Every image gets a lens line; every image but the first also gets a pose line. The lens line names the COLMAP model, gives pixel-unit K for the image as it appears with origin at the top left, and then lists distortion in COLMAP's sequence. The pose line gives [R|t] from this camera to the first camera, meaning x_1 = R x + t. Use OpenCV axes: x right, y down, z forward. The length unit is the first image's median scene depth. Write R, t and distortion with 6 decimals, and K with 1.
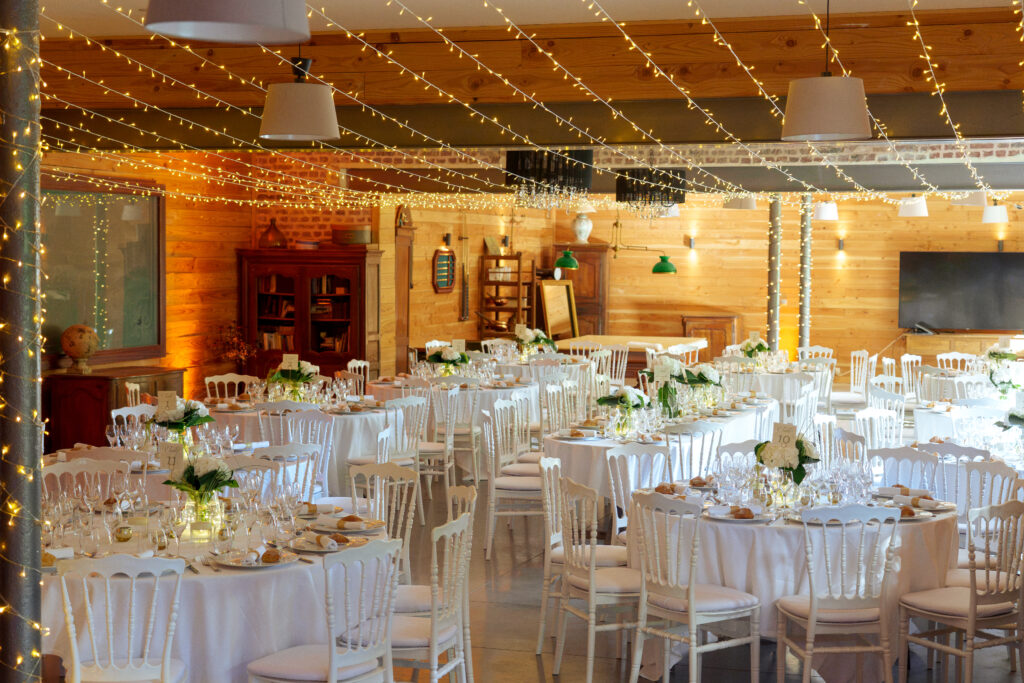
lens RADIAL K [[1653.5, 0, 512.0], [0, 1653.5, 341.4], [0, 0, 1]] dist [-0.053870, 0.000000]
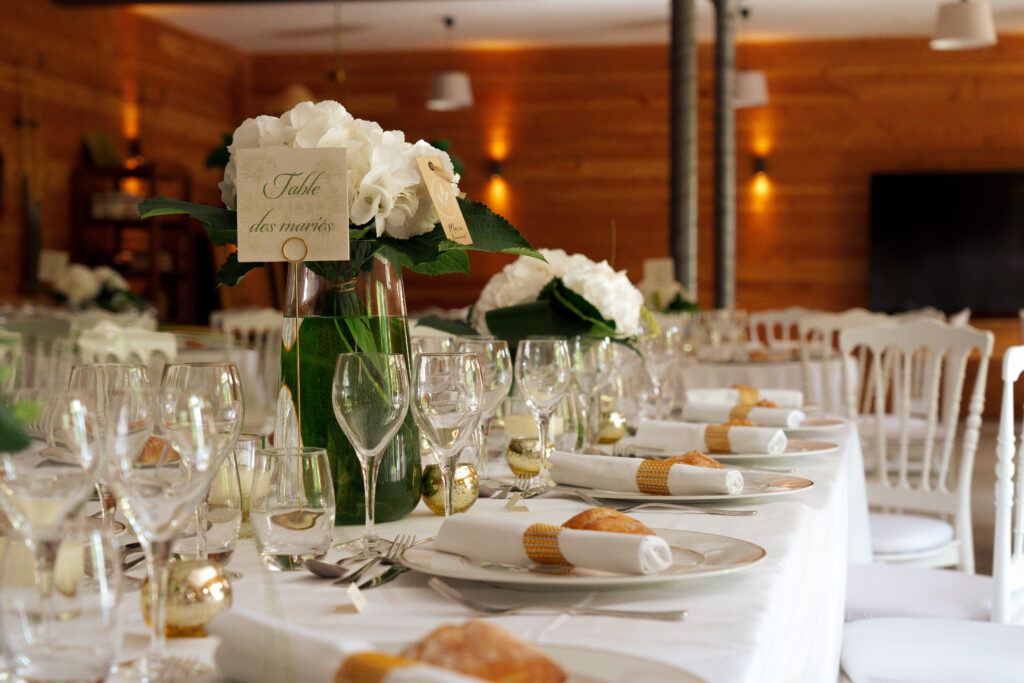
lens RADIAL K [[1770.4, 0, 510.4], [0, 1770.4, 347.5], [0, 0, 1]] dist [0.245436, 0.000000]
pose [[0.993227, -0.013285, 0.115425, 0.048406], [0.016255, 0.999560, -0.024828, 0.018544], [-0.115045, 0.026536, 0.993006, 0.447110]]
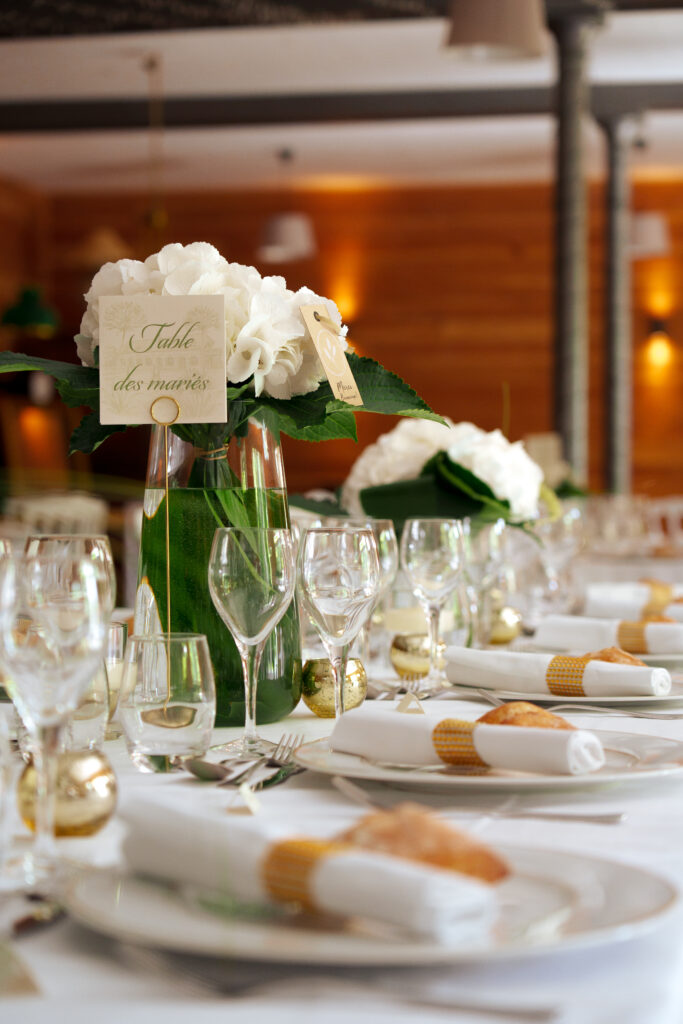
lens RADIAL K [[2134.9, 0, 343.0], [0, 2134.9, 506.4], [0, 0, 1]] dist [0.287090, 0.000000]
pose [[0.993648, -0.009843, 0.112101, 0.045468], [0.014861, 0.998920, -0.044016, 0.019643], [-0.111547, 0.045402, 0.992721, 0.442774]]
